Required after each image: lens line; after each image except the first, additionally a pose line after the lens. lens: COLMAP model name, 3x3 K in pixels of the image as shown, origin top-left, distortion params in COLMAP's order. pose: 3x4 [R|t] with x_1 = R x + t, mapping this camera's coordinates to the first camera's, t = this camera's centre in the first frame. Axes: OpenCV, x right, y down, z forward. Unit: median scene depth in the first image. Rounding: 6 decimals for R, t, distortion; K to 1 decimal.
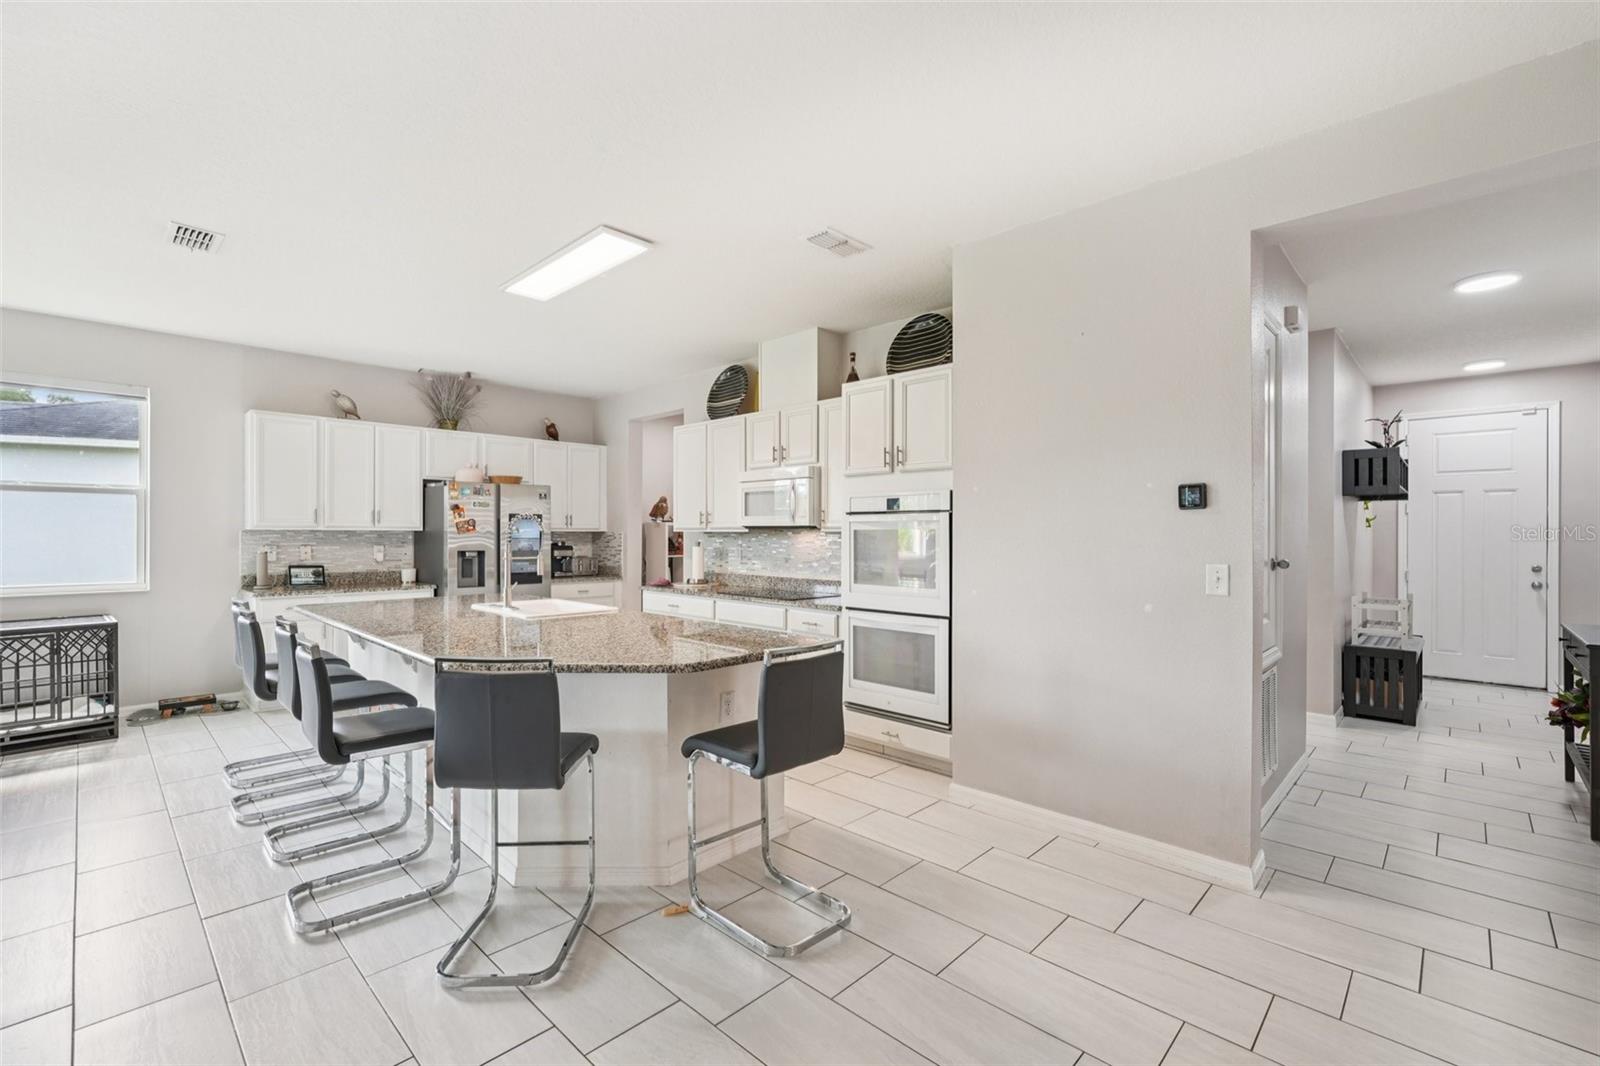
lens RADIAL K [[704.7, 0, 798.4], [0, 704.7, 534.9], [0, 0, 1]] dist [0.013452, -0.000126]
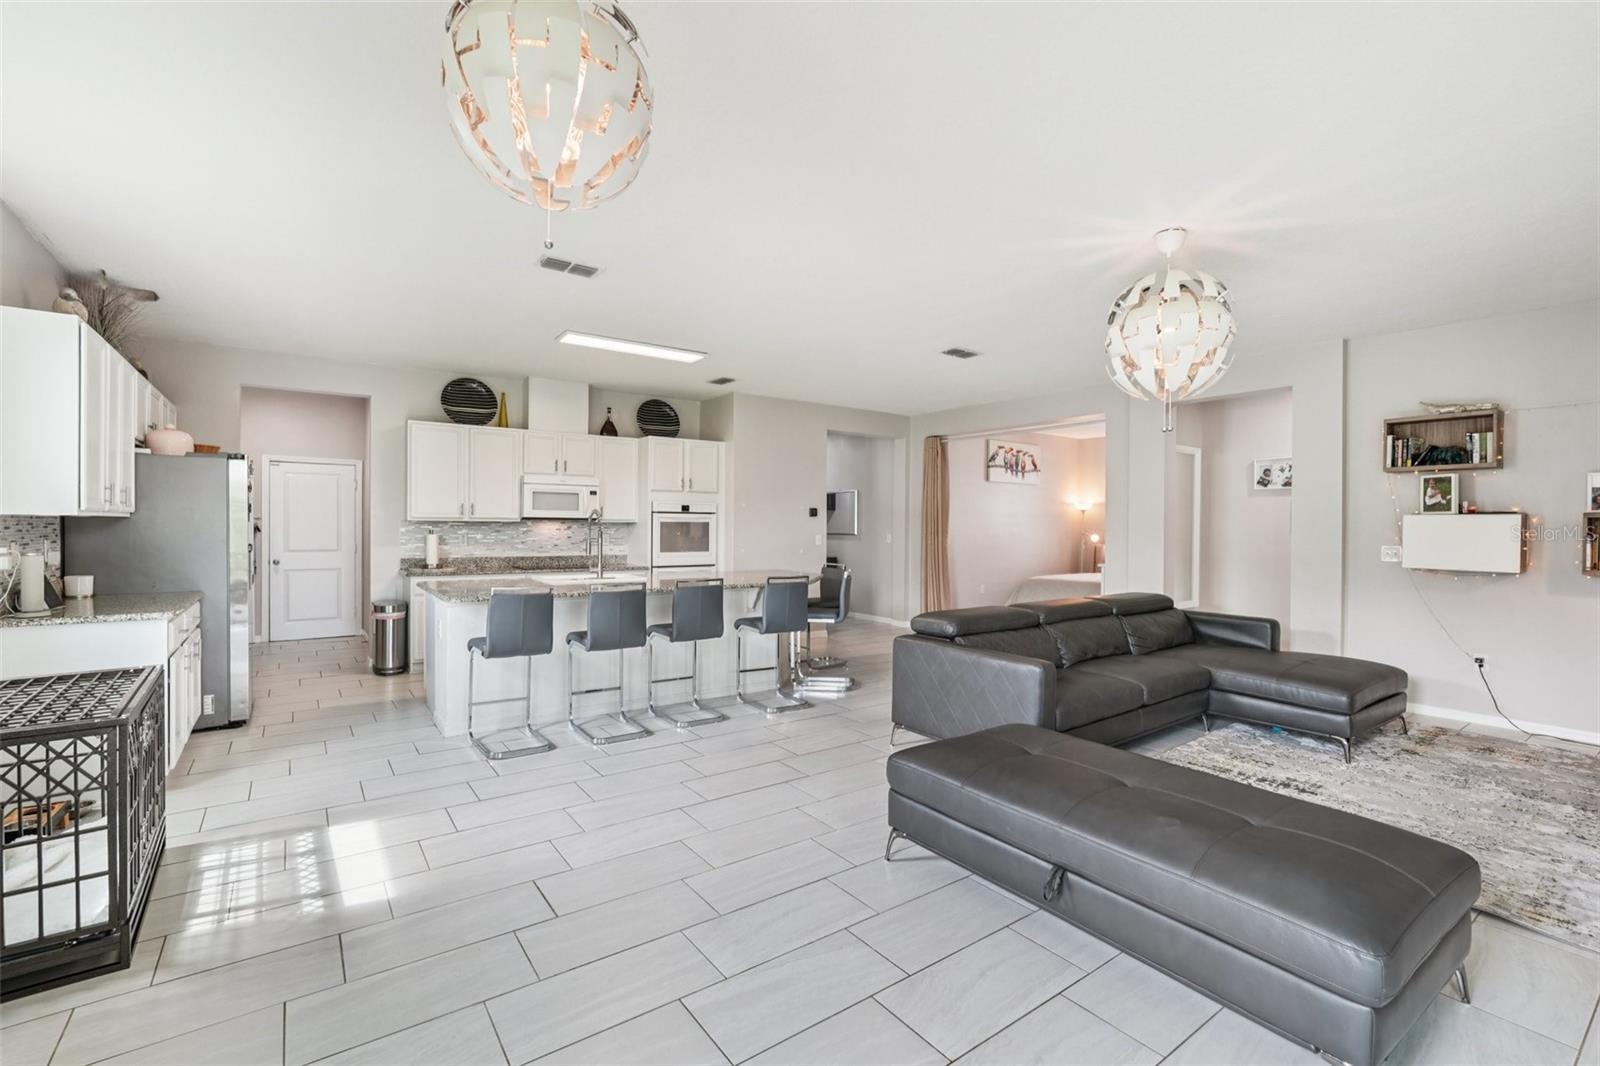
lens RADIAL K [[704.7, 0, 790.9], [0, 704.7, 532.5], [0, 0, 1]] dist [0.013452, -0.000126]
pose [[0.184032, -0.011033, 0.982858, -1.423768], [-0.004921, 0.999914, 0.012145, -0.003330], [-0.982908, -0.007072, 0.183962, 0.324757]]
